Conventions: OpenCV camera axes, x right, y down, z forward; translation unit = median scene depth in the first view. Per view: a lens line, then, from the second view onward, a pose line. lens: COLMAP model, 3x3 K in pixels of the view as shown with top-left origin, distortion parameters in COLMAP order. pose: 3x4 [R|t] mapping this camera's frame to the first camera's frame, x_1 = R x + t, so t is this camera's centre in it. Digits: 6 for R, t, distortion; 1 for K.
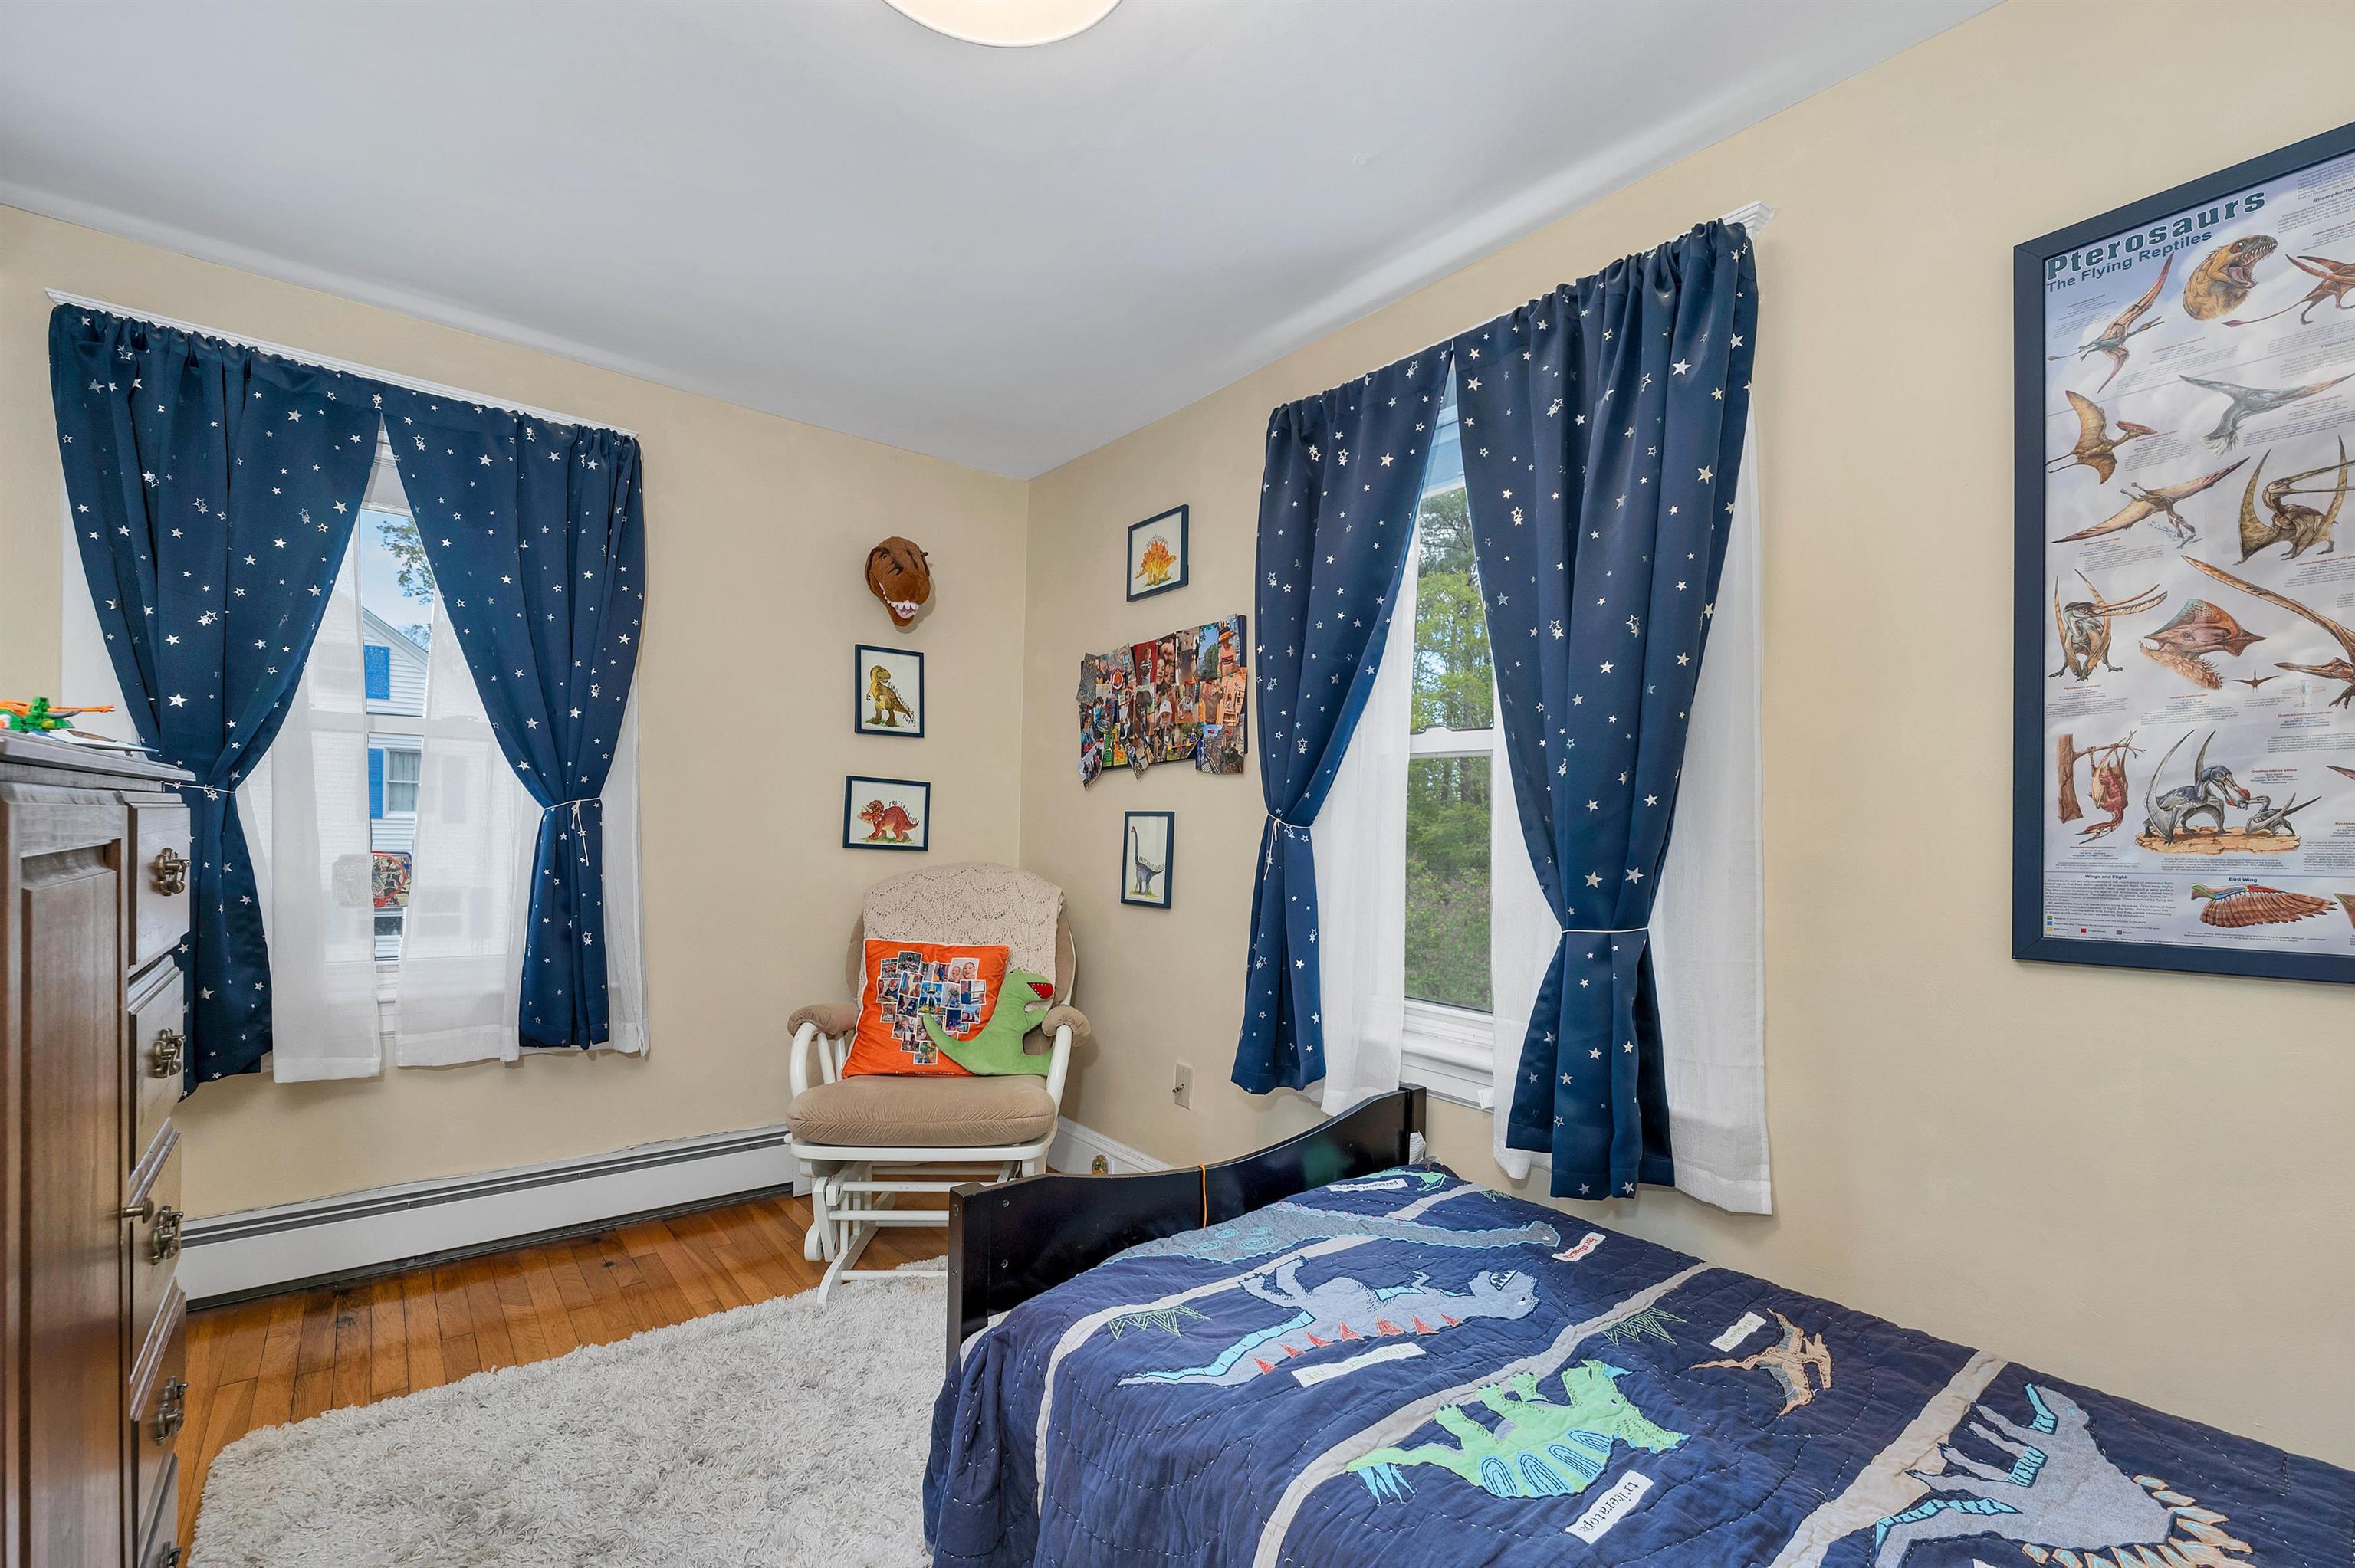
lens RADIAL K [[983.2, 0, 1117.4], [0, 983.2, 819.3], [0, 0, 1]] dist [0.001869, 0.000164]
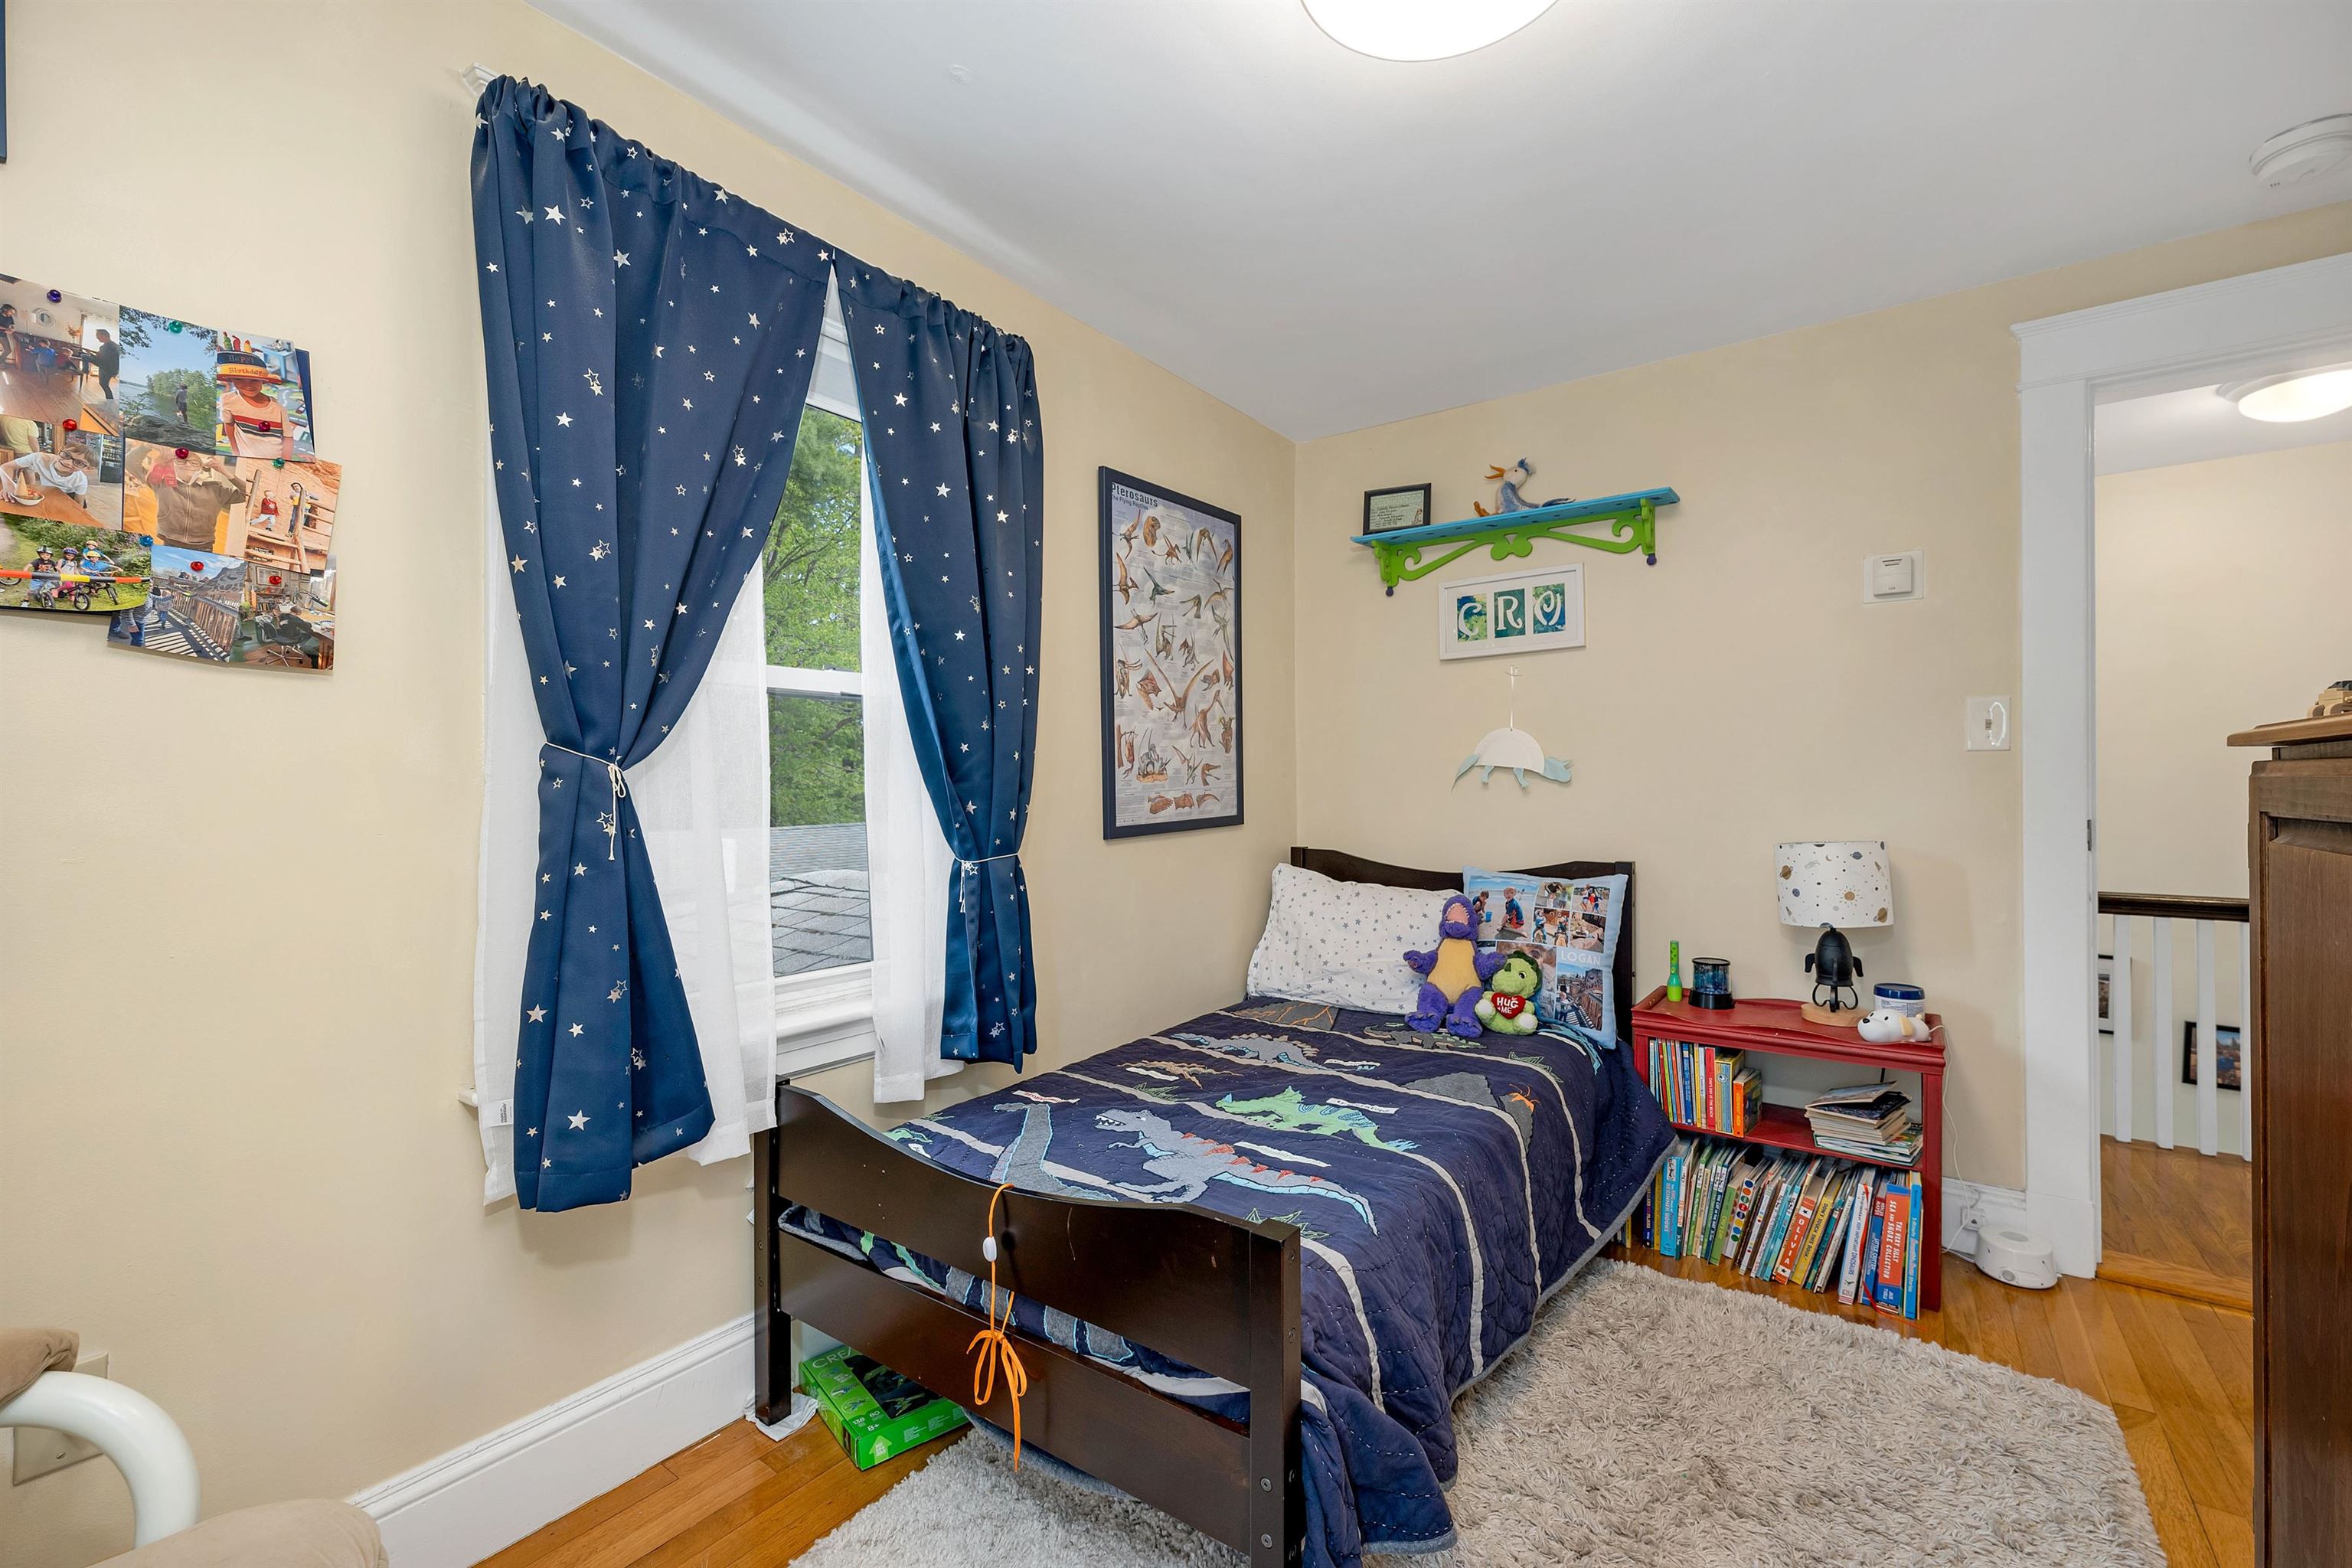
lens RADIAL K [[982.1, 0, 1171.7], [0, 982.1, 782.3], [0, 0, 1]] dist [0.001869, 0.000164]
pose [[-0.293081, -0.003993, 0.956079, -0.965554], [0.005205, 0.999970, 0.005771, 0.020178], [-0.956073, 0.006668, -0.293052, 1.459078]]
